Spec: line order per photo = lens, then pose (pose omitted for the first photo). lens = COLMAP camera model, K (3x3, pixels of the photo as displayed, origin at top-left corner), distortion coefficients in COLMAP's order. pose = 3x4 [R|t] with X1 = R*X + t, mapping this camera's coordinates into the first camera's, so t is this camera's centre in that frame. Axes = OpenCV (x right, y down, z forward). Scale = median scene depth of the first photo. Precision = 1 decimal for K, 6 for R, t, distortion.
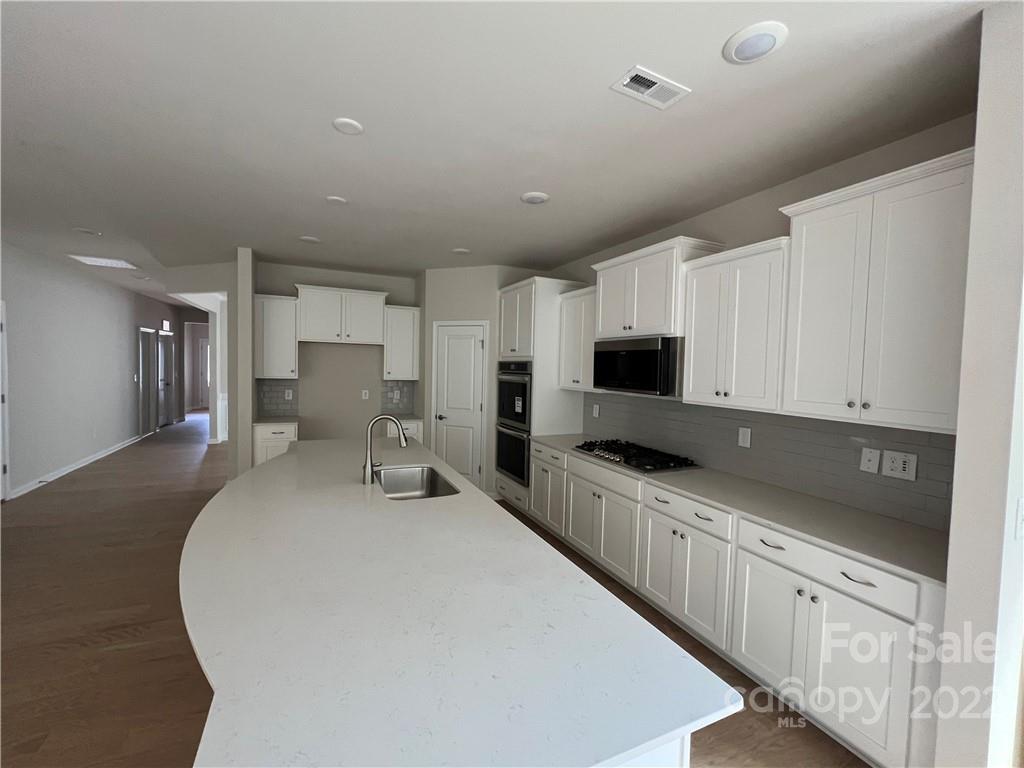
lens RADIAL K [[427.4, 0, 512.4], [0, 427.4, 384.9], [0, 0, 1]] dist [0.000565, 0.000049]
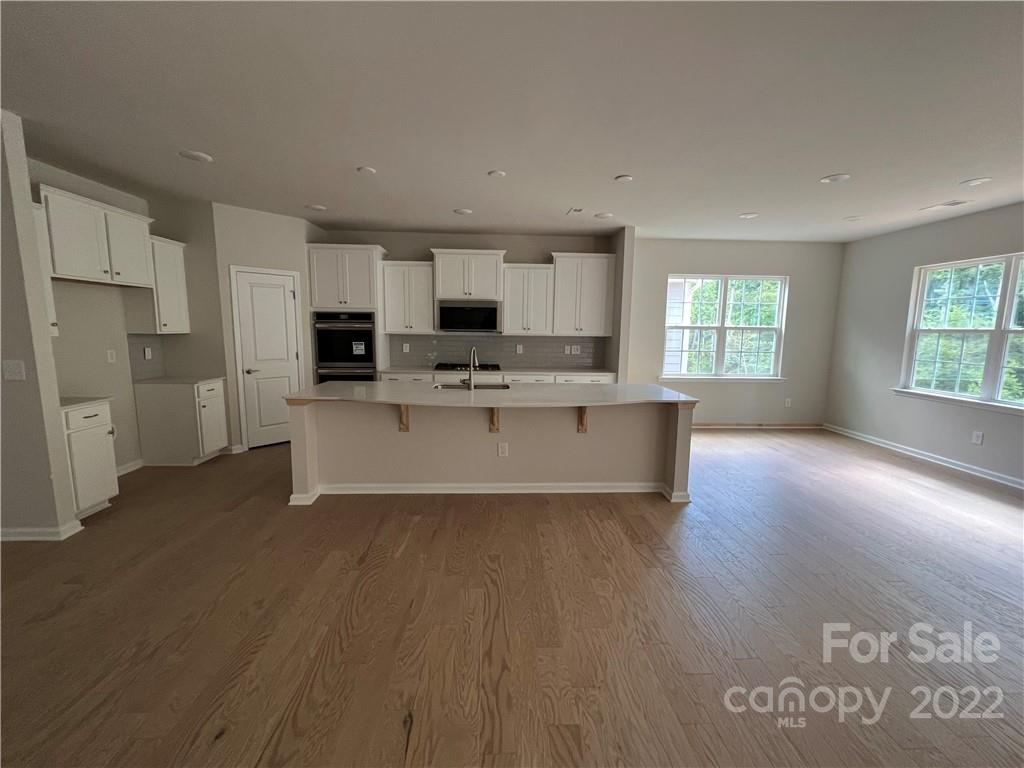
lens RADIAL K [[427.4, 0, 511.5], [0, 427.4, 382.2], [0, 0, 1]] dist [0.000565, 0.000049]
pose [[0.375278, -0.142206, 0.915939, -0.953451], [0.039751, 0.989721, 0.137375, -0.007639], [-0.926060, -0.015144, 0.377073, 0.135510]]
